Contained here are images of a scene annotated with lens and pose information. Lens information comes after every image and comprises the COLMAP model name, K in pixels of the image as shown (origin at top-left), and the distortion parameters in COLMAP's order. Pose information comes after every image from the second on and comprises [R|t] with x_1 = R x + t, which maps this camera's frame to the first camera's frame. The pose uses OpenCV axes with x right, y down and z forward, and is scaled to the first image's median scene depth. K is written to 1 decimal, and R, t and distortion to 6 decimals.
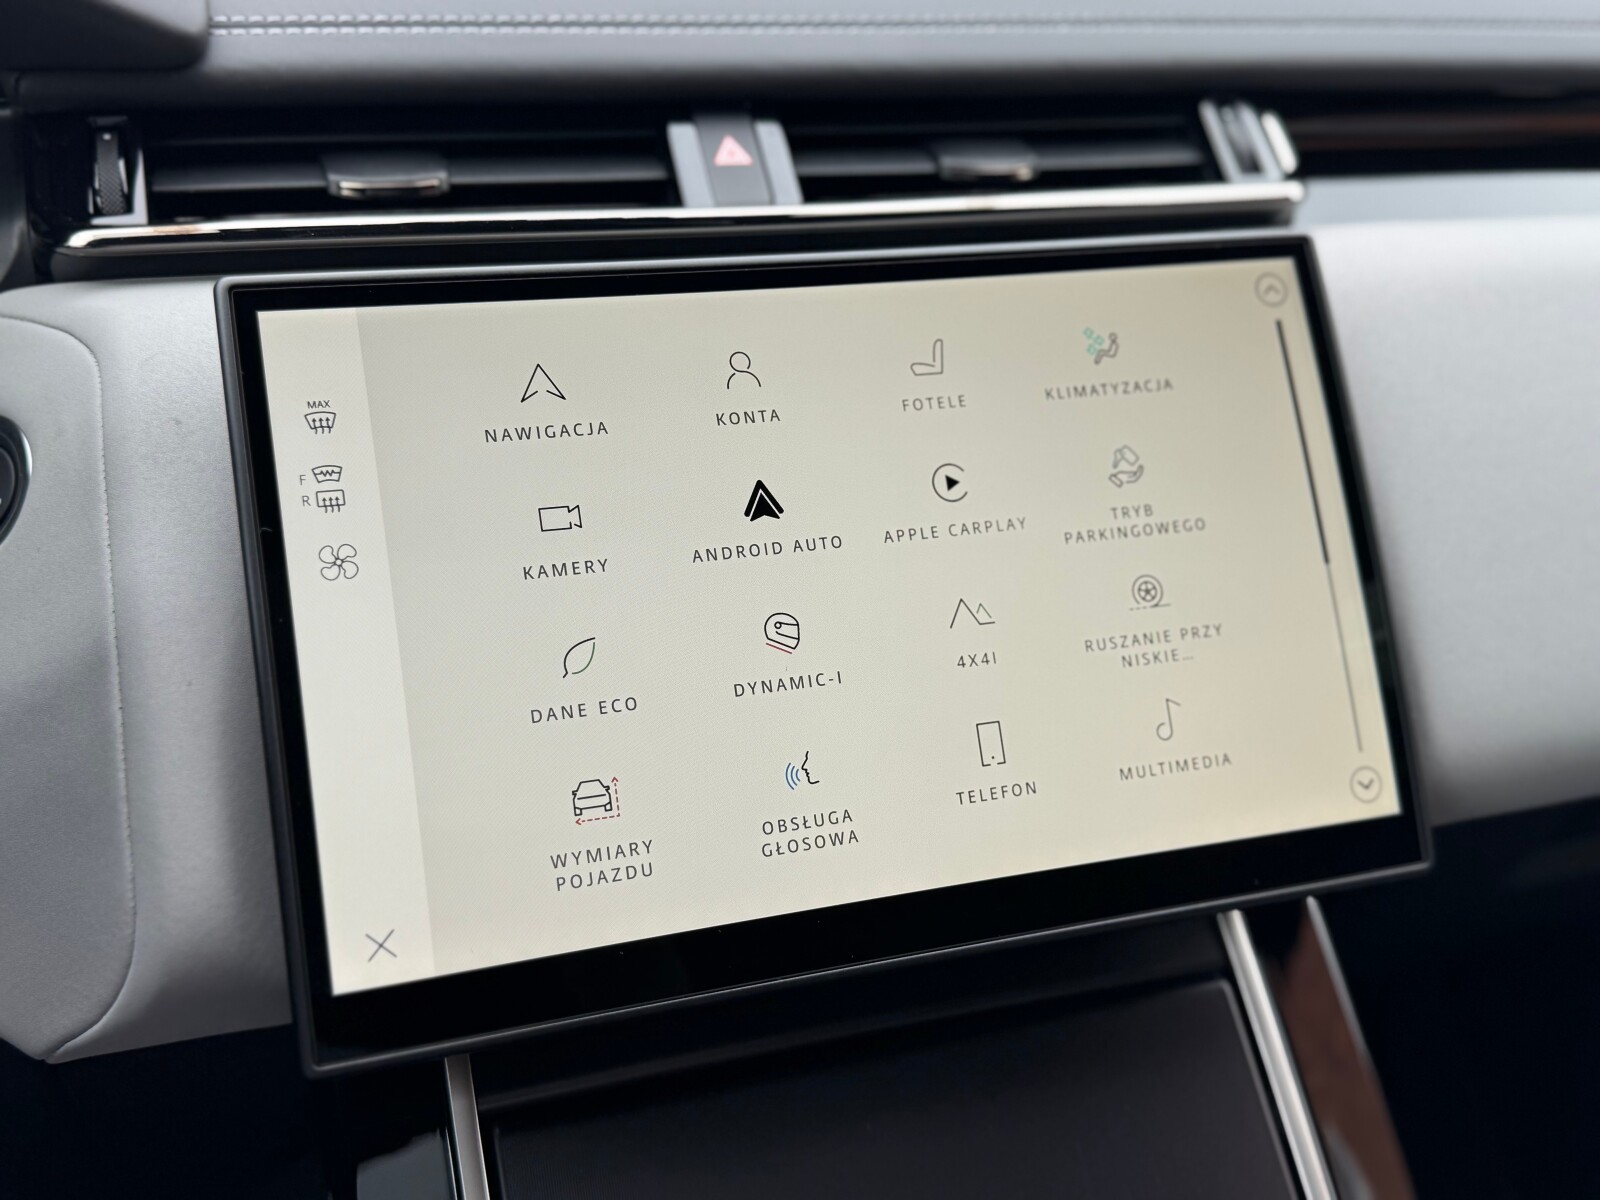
lens RADIAL K [[1617.8, 0, 793.3], [0, 1617.8, 605.8], [0, 0, 1]] dist [-0.041282, 0.000000]
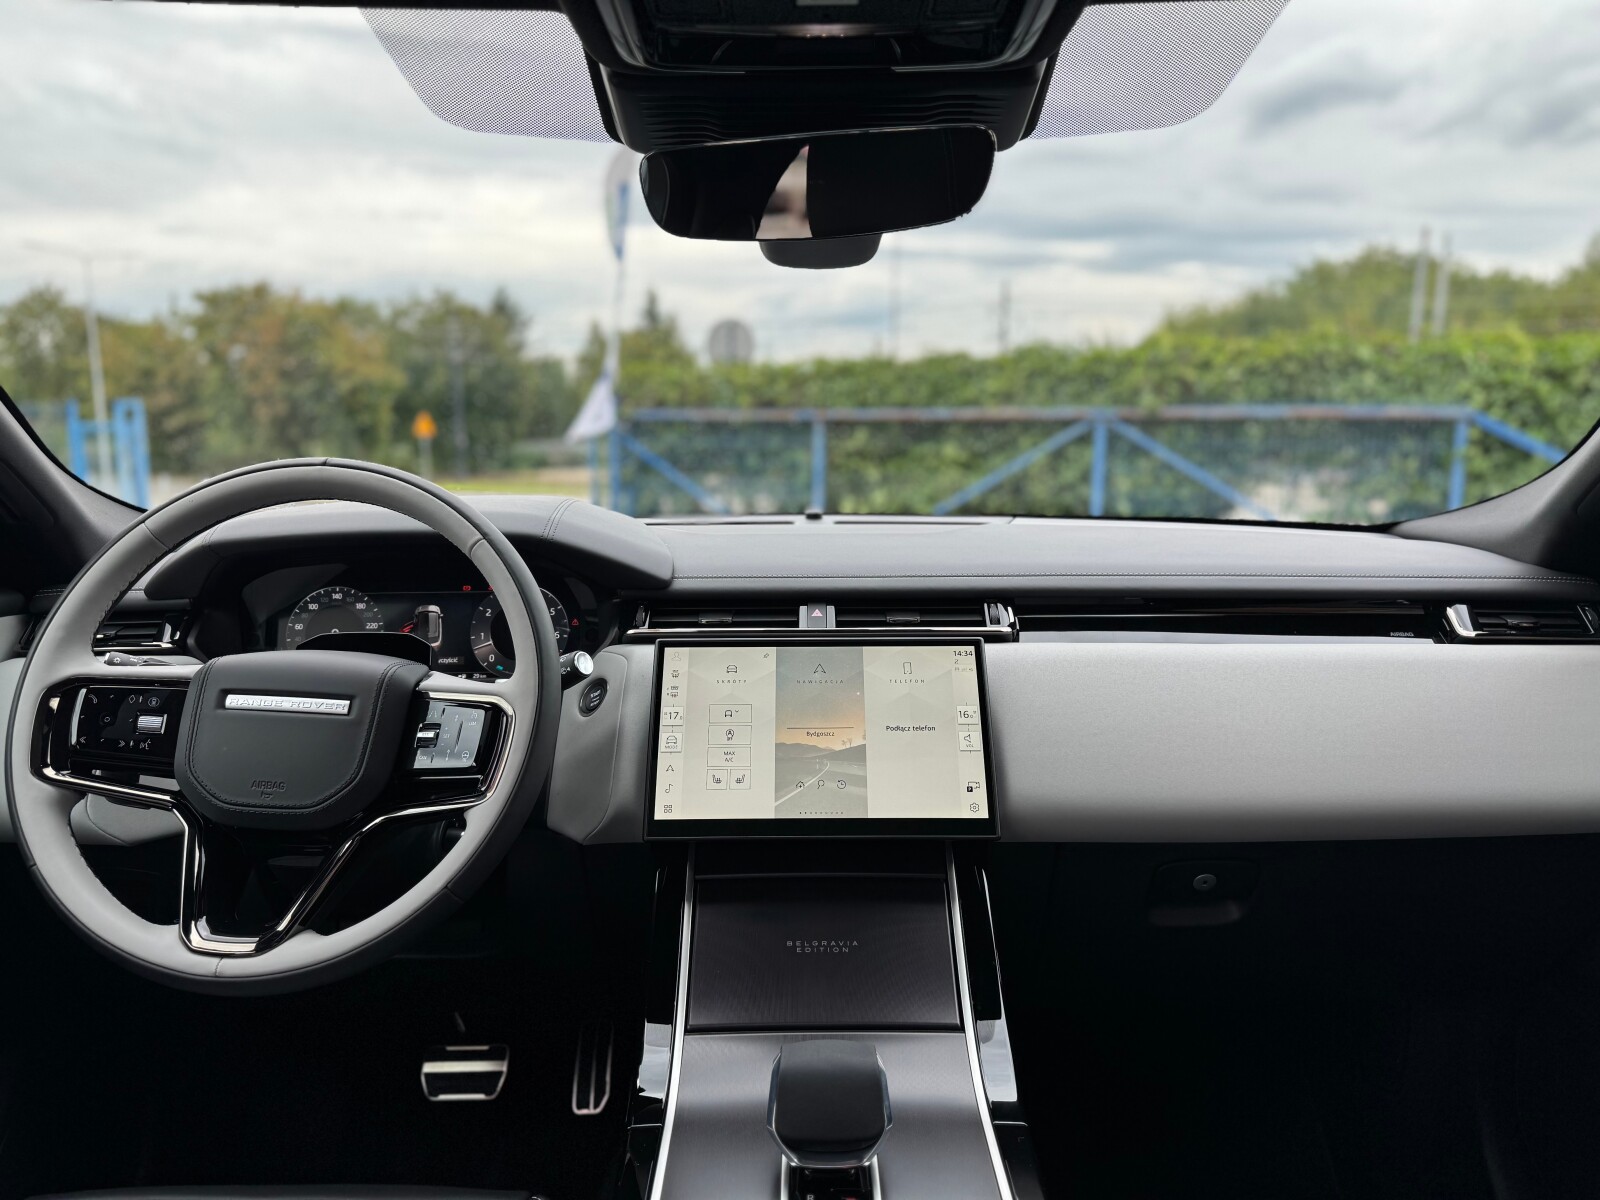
lens RADIAL K [[1138.4, 0, 803.1], [0, 1138.4, 576.0], [0, 0, 1]] dist [0.072427, -0.080503]
pose [[0.944903, -0.006310, -0.327289, 0.752800], [-0.103300, 0.942980, -0.316414, 0.416684], [0.310623, 0.332789, 0.890373, -1.195503]]
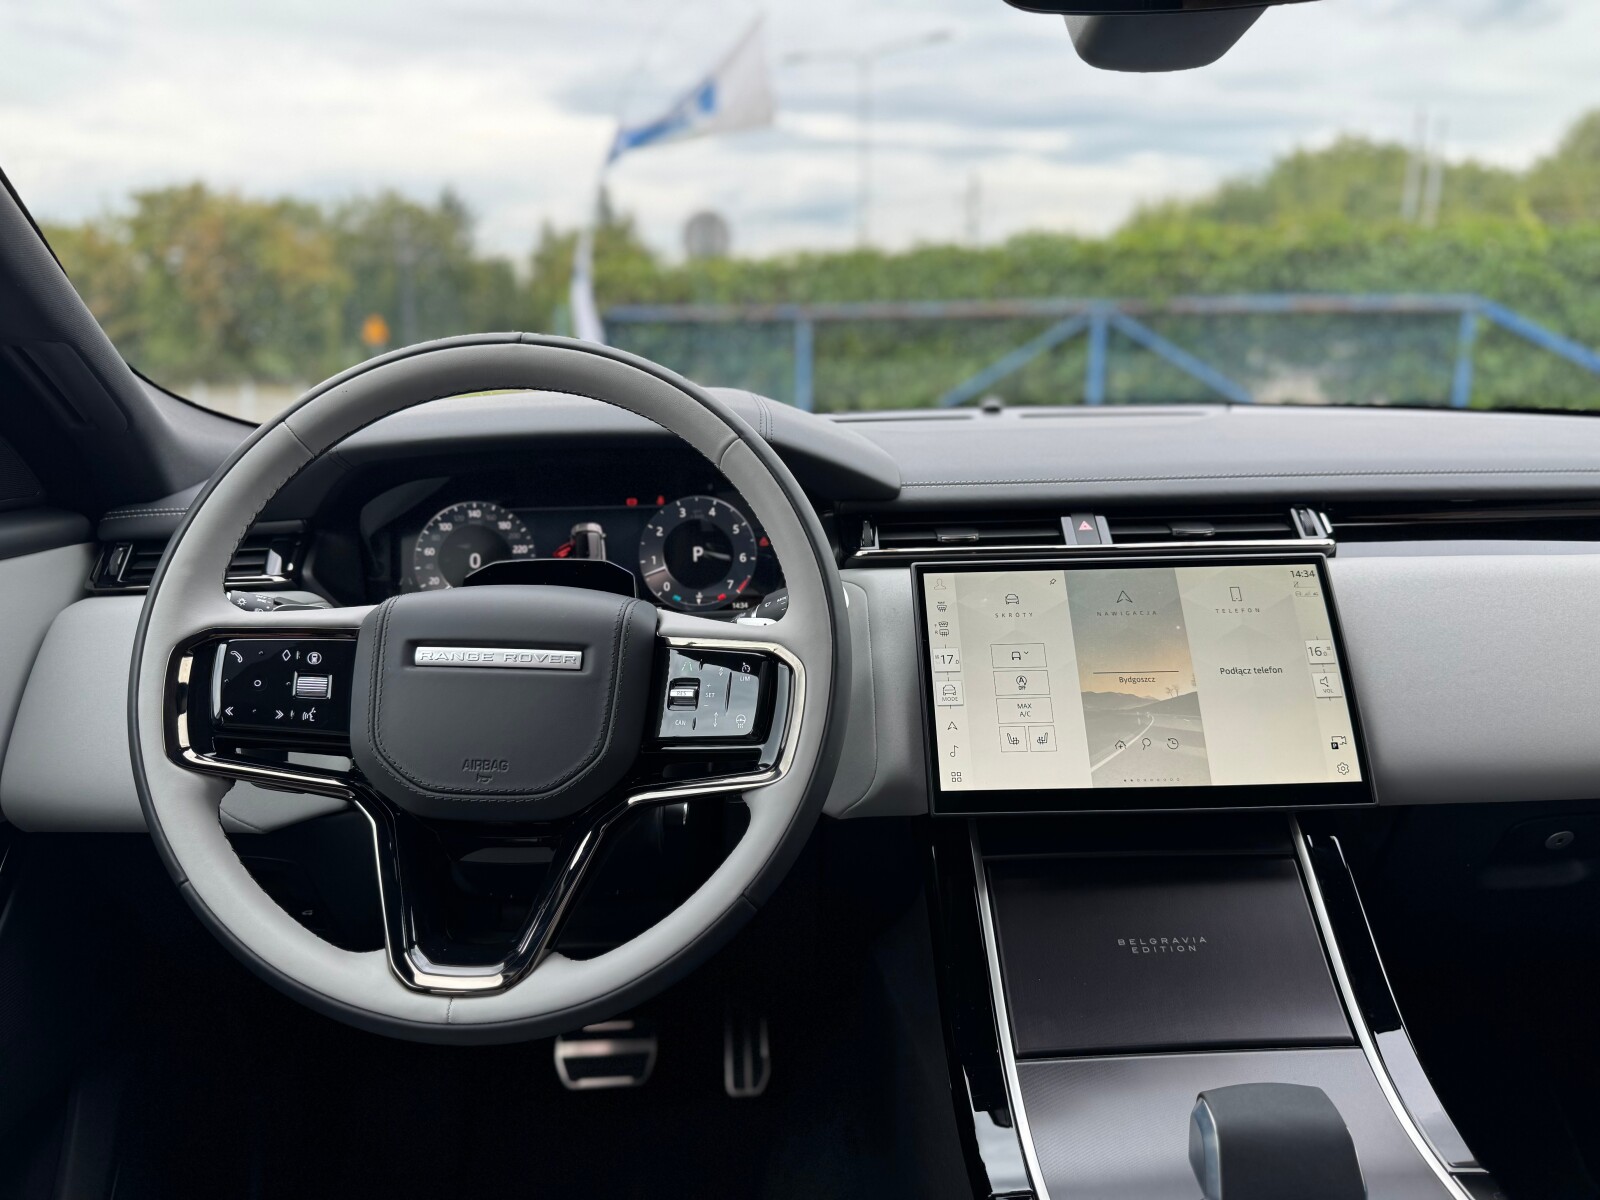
lens RADIAL K [[1138.4, 0, 801.3], [0, 1138.4, 570.7], [0, 0, 1]] dist [0.072427, -0.080503]
pose [[0.954081, 0.003080, -0.299534, 0.086177], [-0.079542, 0.966654, -0.243421, 0.310515], [0.288796, 0.256068, 0.922511, -0.933298]]
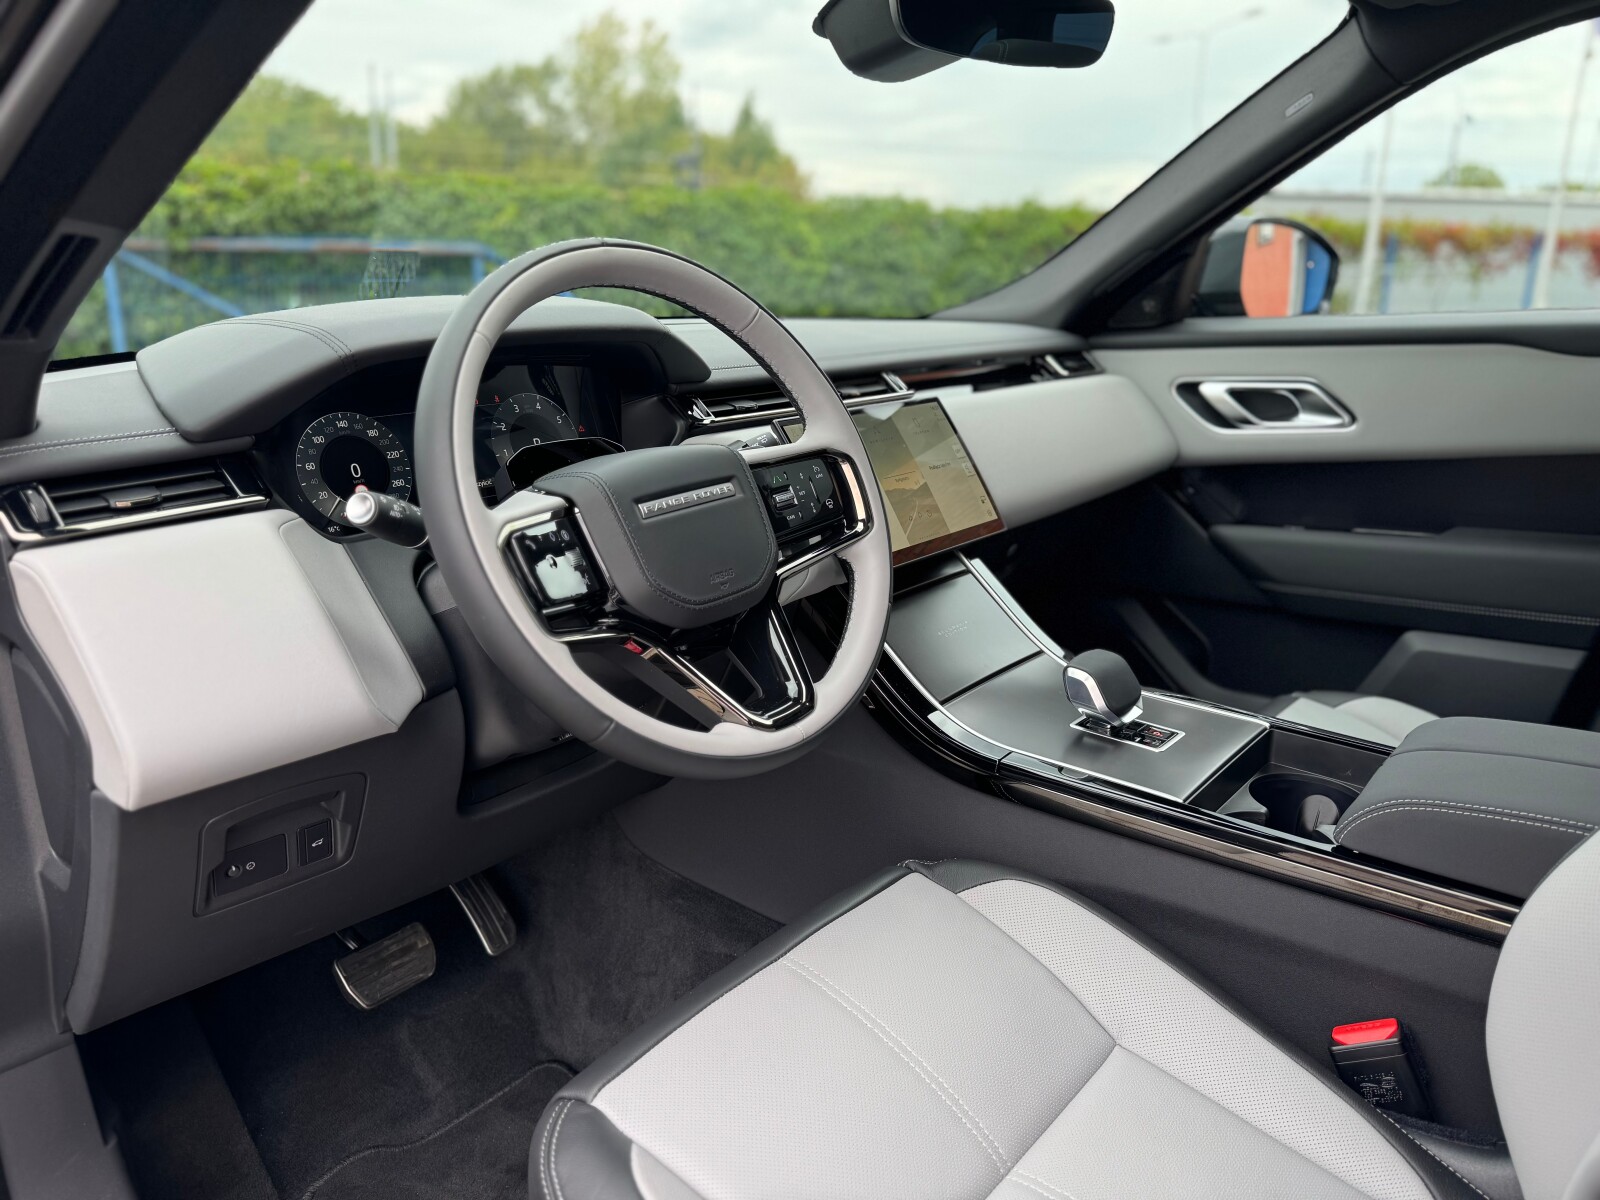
lens RADIAL K [[1138.4, 0, 804.8], [0, 1138.4, 591.5], [0, 0, 1]] dist [0.072427, -0.080503]
pose [[0.852440, -0.183076, 0.489723, -1.572246], [0.265134, 0.958682, -0.103118, 0.484485], [-0.450610, 0.217744, 0.865758, -1.336419]]
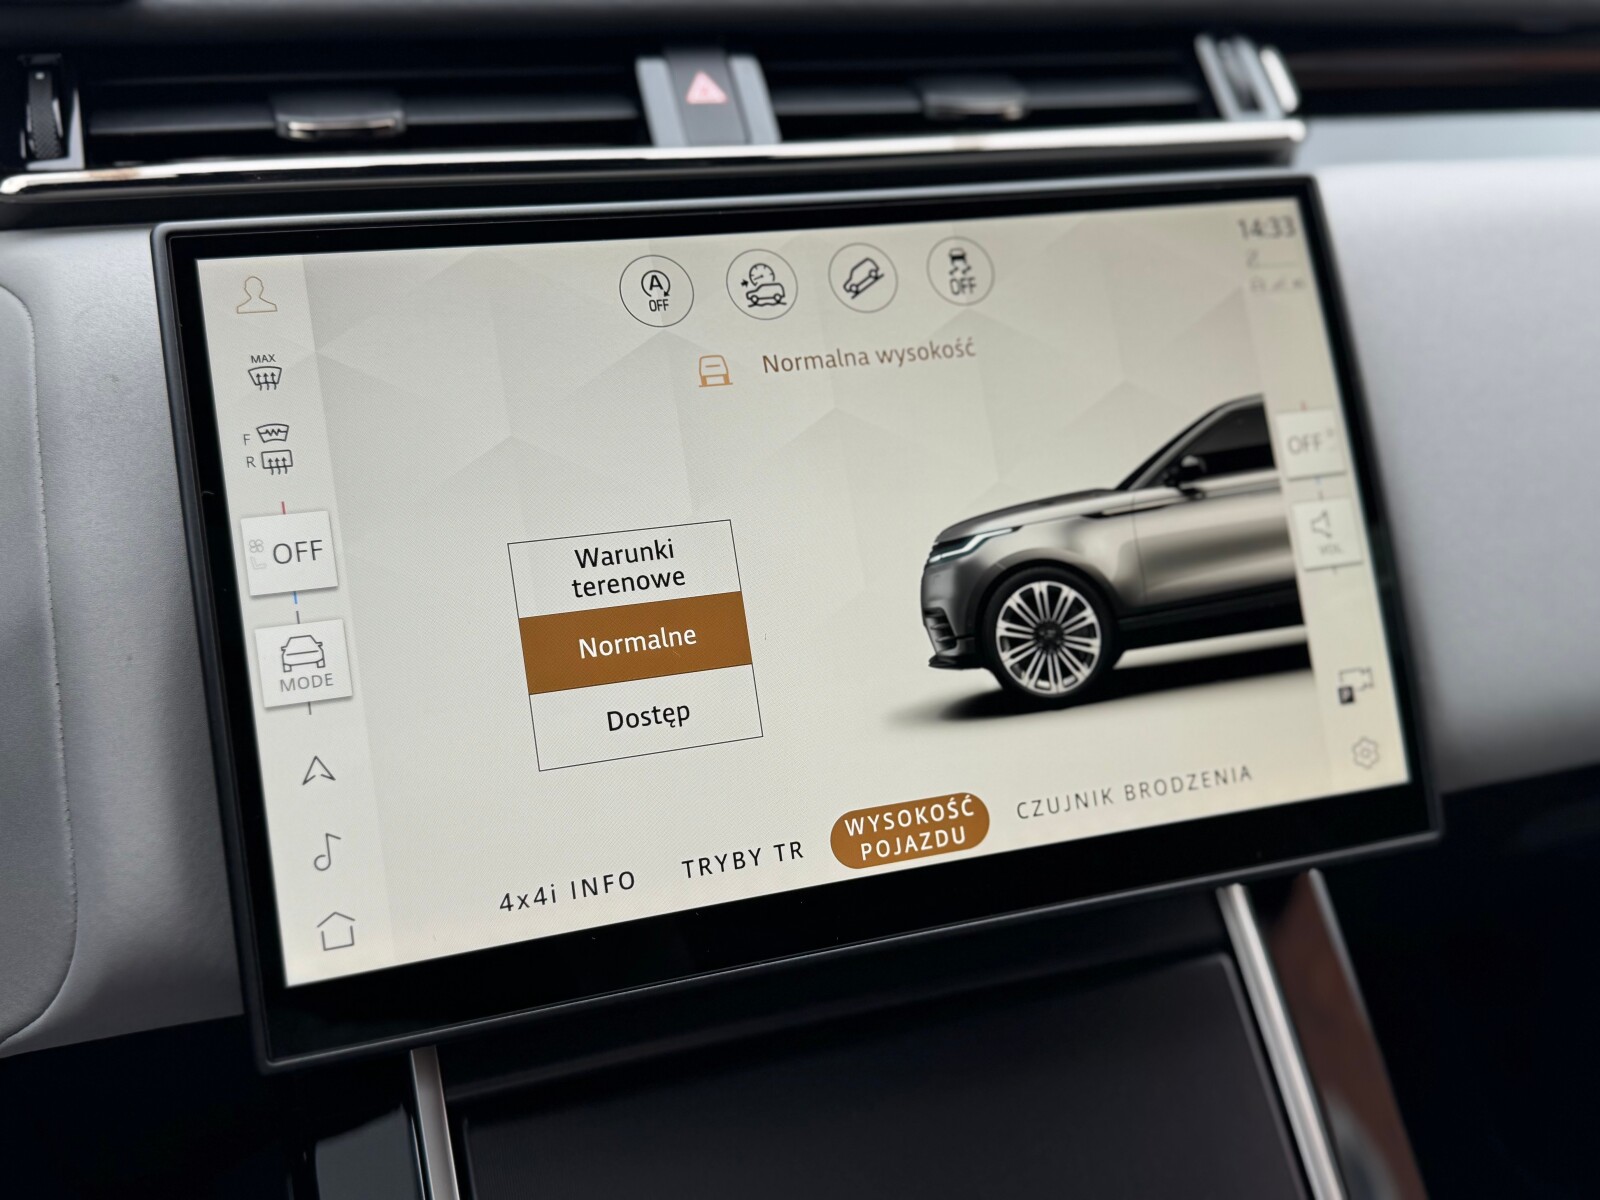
lens RADIAL K [[1617.8, 0, 794.6], [0, 1617.8, 610.0], [0, 0, 1]] dist [-0.041282, 0.000000]
pose [[0.999932, -0.007278, 0.009067, 0.004059], [0.007003, 0.999527, 0.029945, -0.004175], [-0.009281, -0.029879, 0.999510, 0.048628]]
